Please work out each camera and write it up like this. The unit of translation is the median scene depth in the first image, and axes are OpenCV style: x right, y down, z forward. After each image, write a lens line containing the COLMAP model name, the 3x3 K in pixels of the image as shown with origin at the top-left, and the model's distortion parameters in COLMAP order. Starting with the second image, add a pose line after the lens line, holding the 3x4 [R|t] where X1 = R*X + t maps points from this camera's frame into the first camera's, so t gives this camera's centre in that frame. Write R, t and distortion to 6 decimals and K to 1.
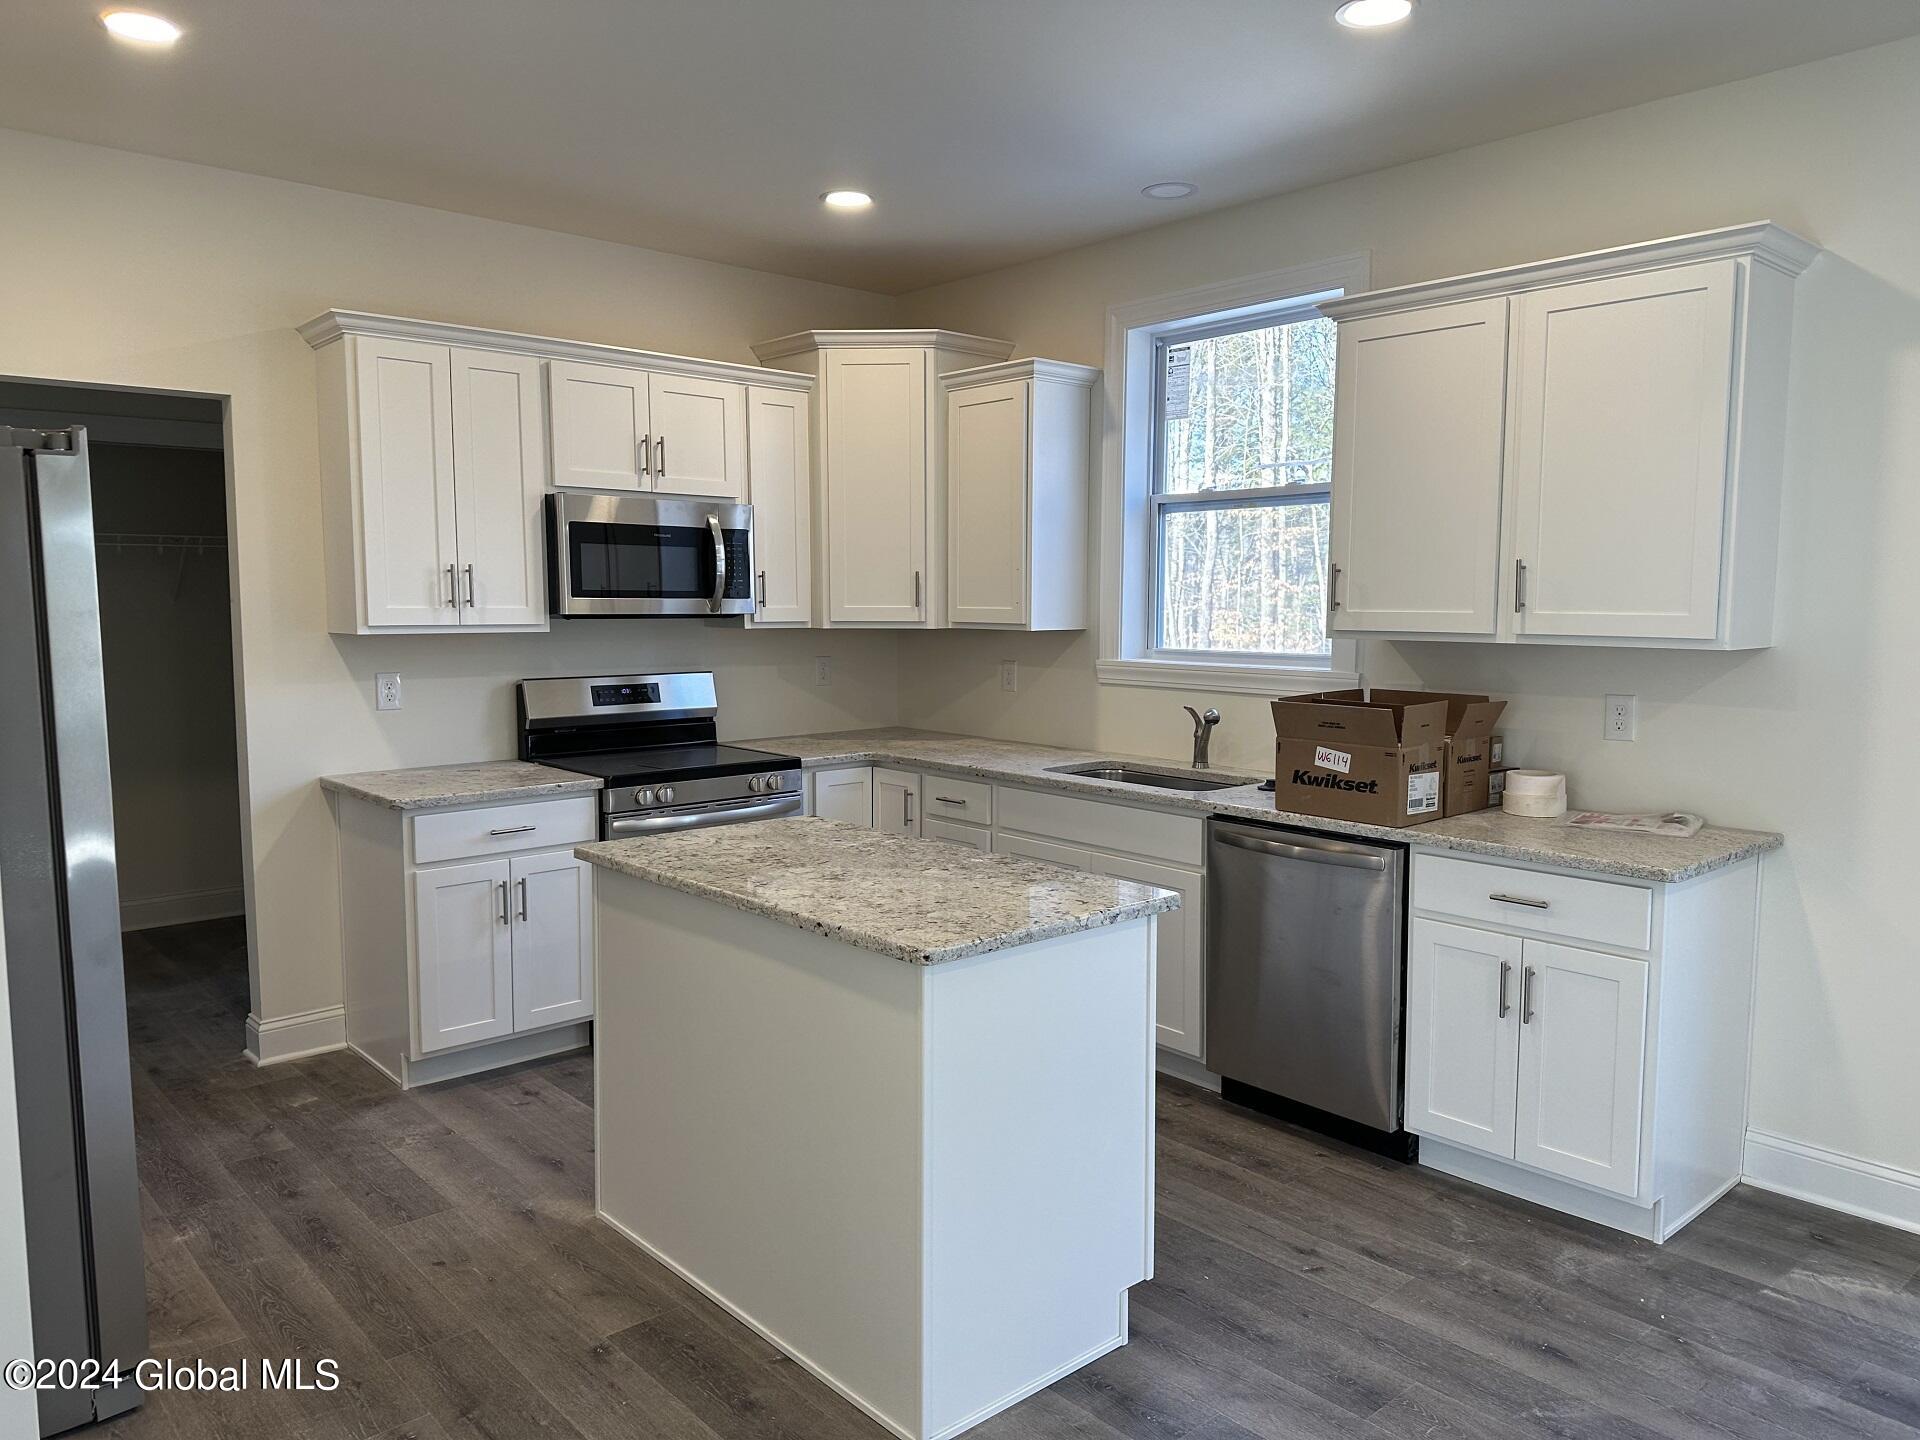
lens RADIAL K [[1340.1, 0, 966.8], [0, 1340.1, 717.3], [0, 0, 1]] dist [0.038833, -0.005813]
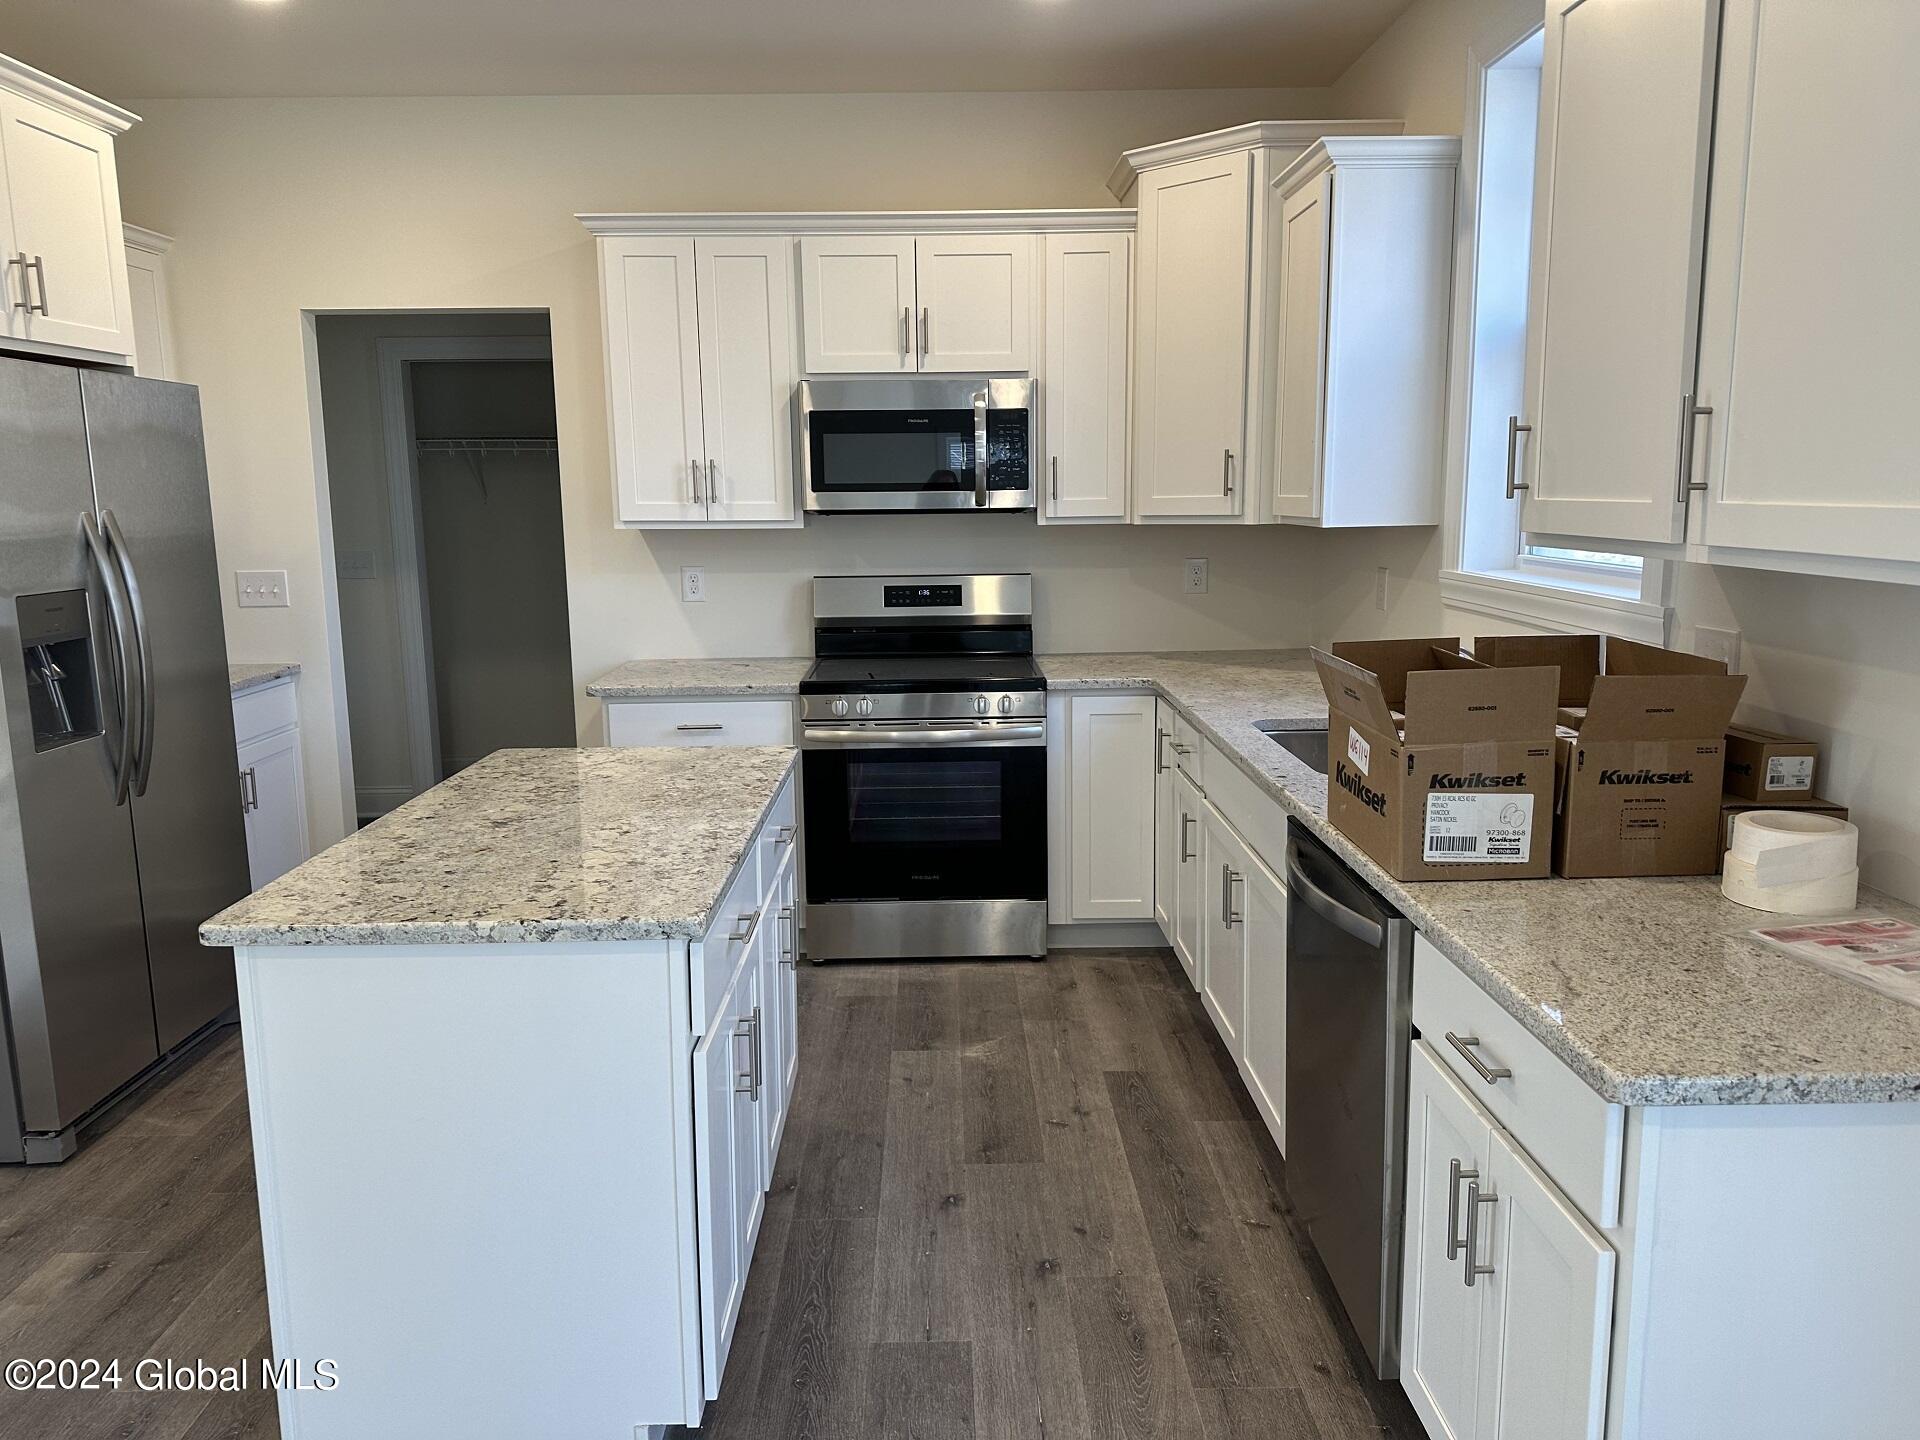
lens RADIAL K [[1340.1, 0, 961.0], [0, 1340.1, 721.4], [0, 0, 1]] dist [0.038833, -0.005813]
pose [[0.752622, 0.098492, -0.651045, 0.403718], [-0.044763, 0.994115, 0.098645, -0.024758], [0.656930, -0.045100, 0.752602, 0.332592]]
